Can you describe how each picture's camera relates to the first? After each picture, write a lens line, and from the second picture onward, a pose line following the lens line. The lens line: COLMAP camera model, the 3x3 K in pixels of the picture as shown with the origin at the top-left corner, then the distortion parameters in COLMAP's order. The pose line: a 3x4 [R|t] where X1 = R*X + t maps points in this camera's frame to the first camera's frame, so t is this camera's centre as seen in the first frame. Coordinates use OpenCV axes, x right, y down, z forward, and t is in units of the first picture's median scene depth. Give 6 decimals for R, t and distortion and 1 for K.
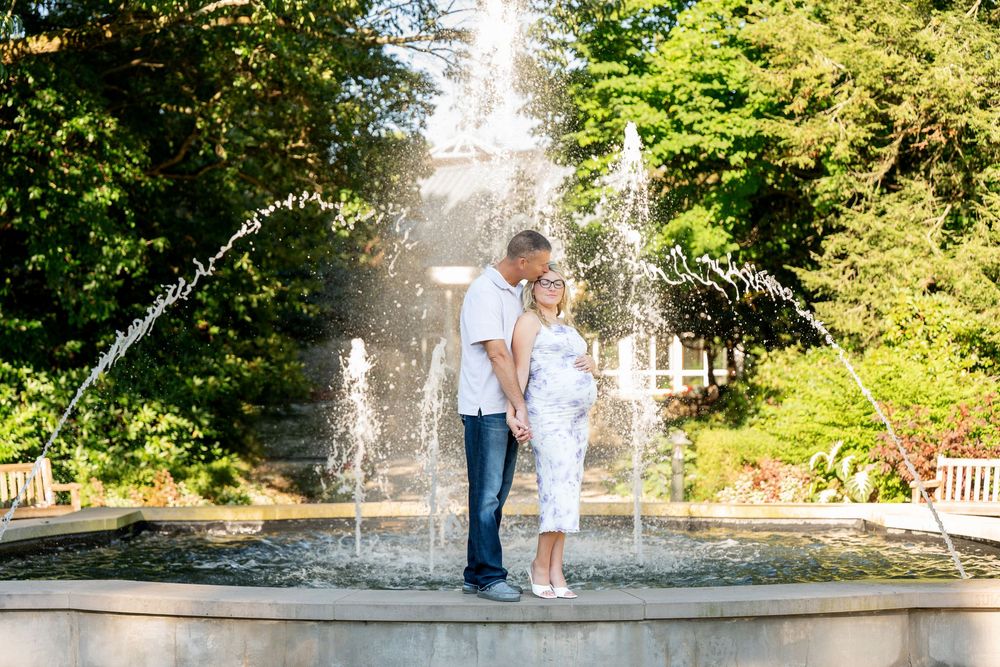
lens RADIAL K [[5589.8, 0, 500.6], [0, 5589.8, 298.6], [0, 0, 1]] dist [-0.098109, 15.304052]
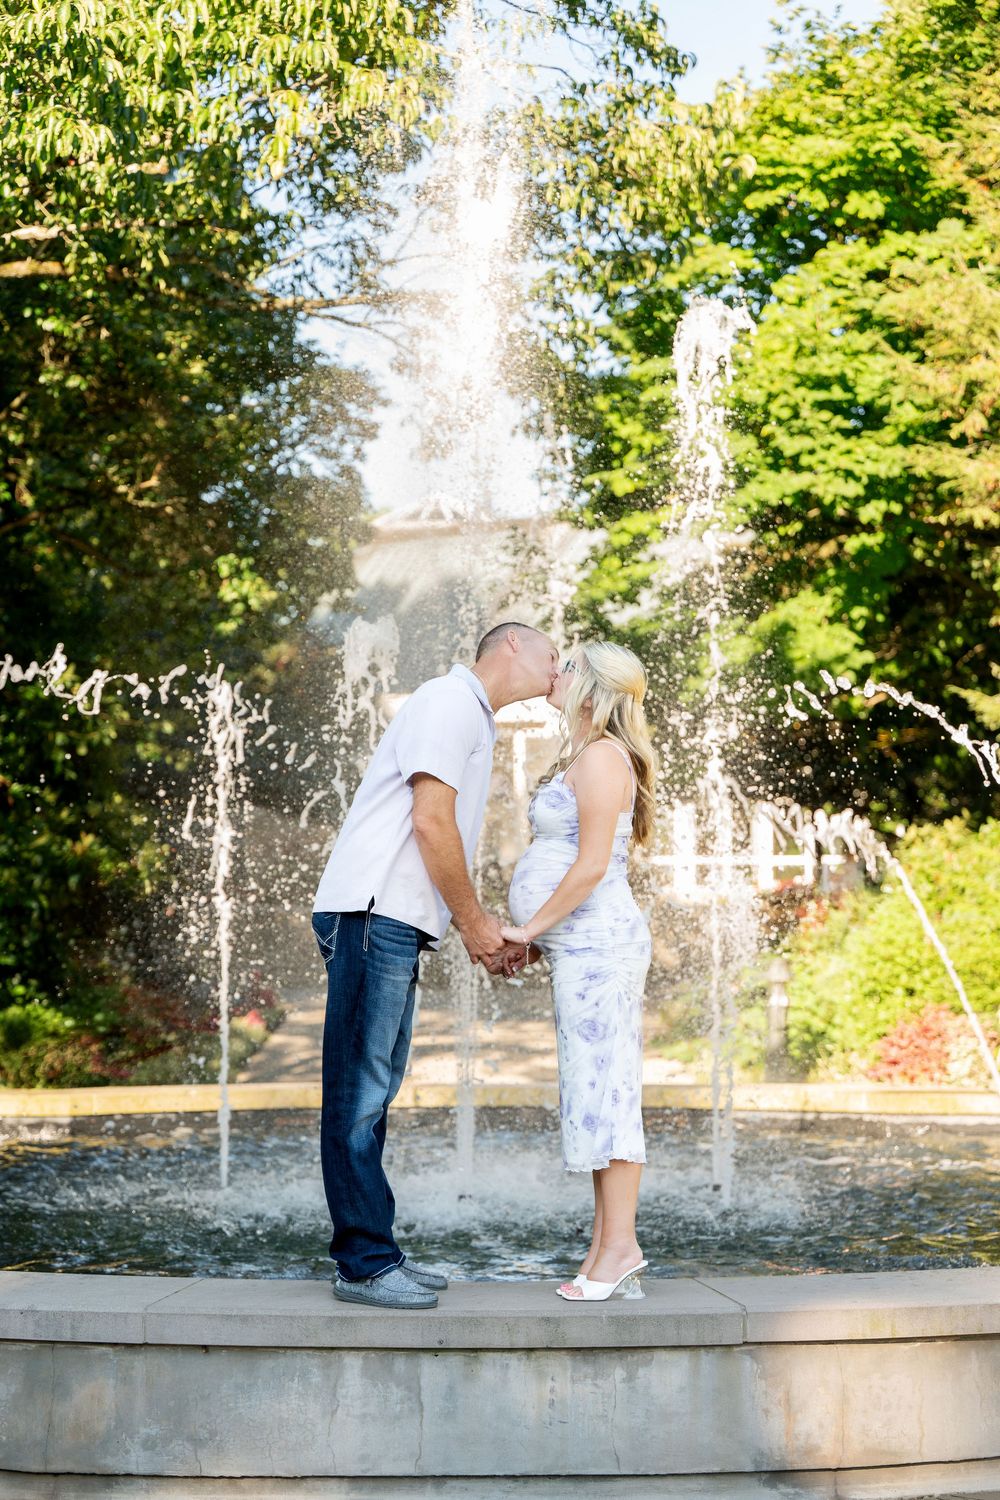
lens RADIAL K [[5274.7, 0, 502.0], [0, 5274.7, 818.6], [0, 0, 1]] dist [0.254169, 4.407921]
pose [[0.999986, 0.001473, -0.005027, 0.004678], [-0.001434, 0.999968, 0.007904, 0.004049], [0.005039, -0.007896, 0.999956, 0.419242]]
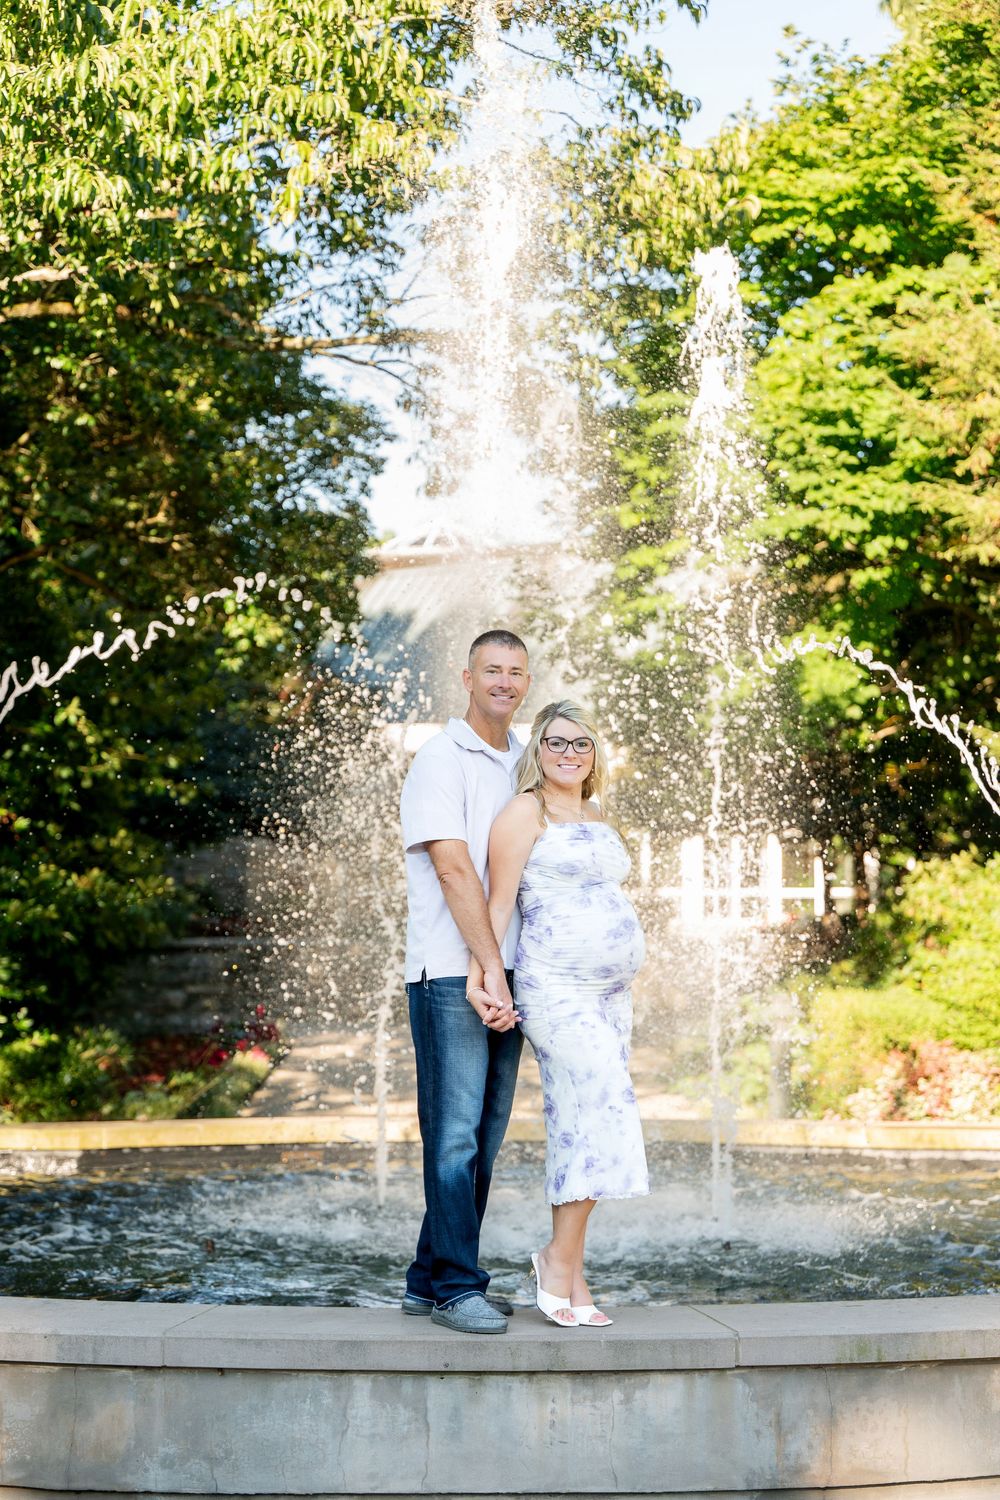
lens RADIAL K [[5948.1, 0, 530.6], [0, 5948.1, 748.1], [0, 0, 1]] dist [0.190374, 3.155854]
pose [[0.999991, 0.004158, -0.001153, 0.005075], [-0.004164, 0.999979, -0.004879, 0.000250], [0.001133, 0.004883, 0.999987, 0.346943]]
